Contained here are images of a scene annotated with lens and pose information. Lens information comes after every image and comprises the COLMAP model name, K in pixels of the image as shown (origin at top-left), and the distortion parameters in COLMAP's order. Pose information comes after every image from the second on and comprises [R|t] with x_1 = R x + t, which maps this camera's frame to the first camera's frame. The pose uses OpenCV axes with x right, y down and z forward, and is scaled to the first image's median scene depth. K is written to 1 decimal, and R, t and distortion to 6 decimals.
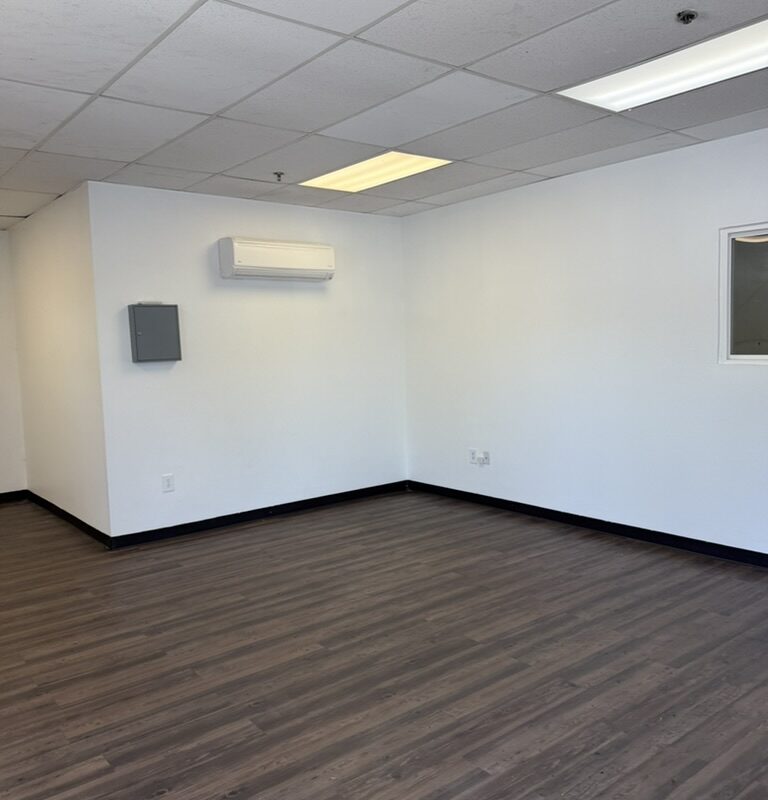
lens RADIAL K [[721.3, 0, 377.3], [0, 721.3, 403.2], [0, 0, 1]] dist [0.127154, -0.247771]
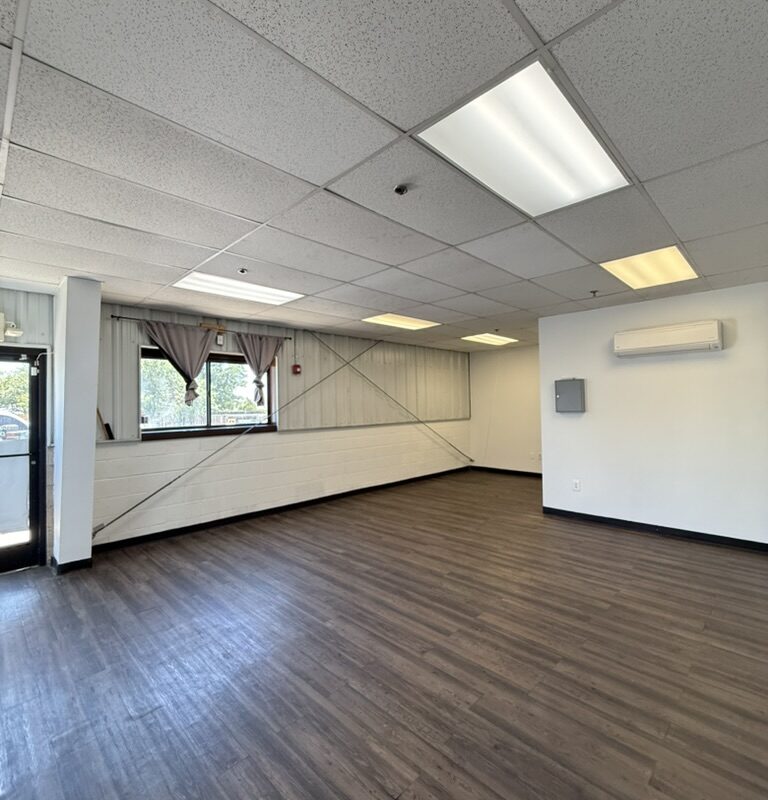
lens RADIAL K [[408.9, 0, 384.1], [0, 408.9, 396.6], [0, 0, 1]] dist [0.000066, 0.000395]
pose [[0.119549, 0.010361, -0.992774, 0.805400], [-0.073843, 0.997269, 0.001516, -0.085957], [0.990078, 0.073129, 0.119987, 0.604481]]
